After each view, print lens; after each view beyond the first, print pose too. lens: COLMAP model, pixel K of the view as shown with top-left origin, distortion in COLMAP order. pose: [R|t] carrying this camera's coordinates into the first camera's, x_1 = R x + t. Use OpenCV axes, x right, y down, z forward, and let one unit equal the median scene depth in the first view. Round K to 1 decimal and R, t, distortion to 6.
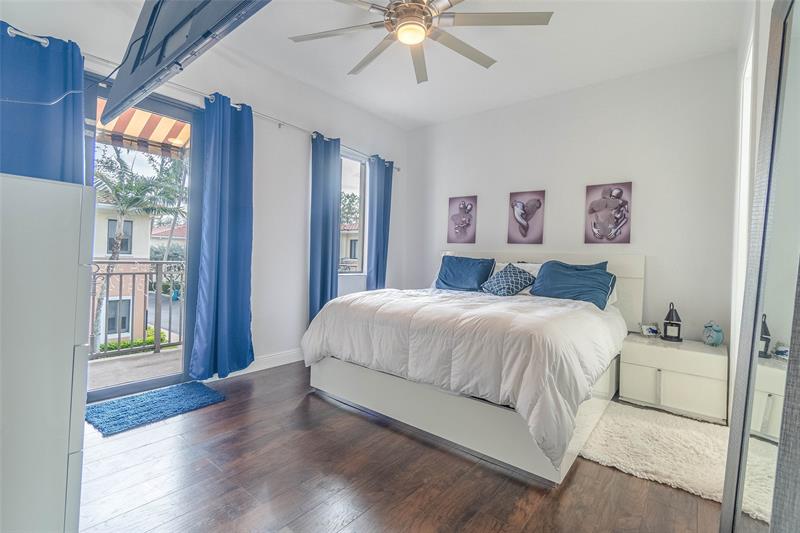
lens RADIAL K [[372.2, 0, 397.4], [0, 372.2, 261.7], [0, 0, 1]] dist [0.000814, 0.000087]
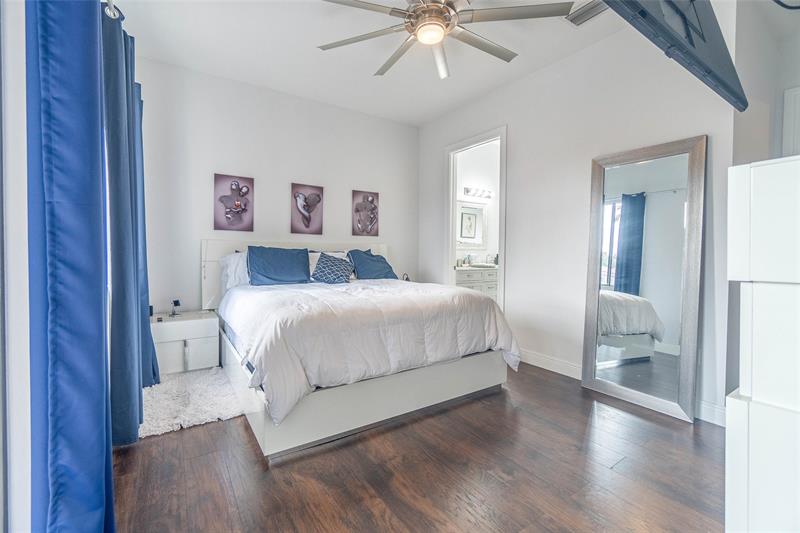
lens RADIAL K [[351.4, 0, 395.8], [0, 351.4, 258.0], [0, 0, 1]] dist [-0.002563, -0.000098]
pose [[0.286363, -0.048836, 0.956876, -0.621754], [0.008444, 0.998790, 0.048448, -0.029042], [-0.958084, -0.005794, 0.286429, 0.521825]]
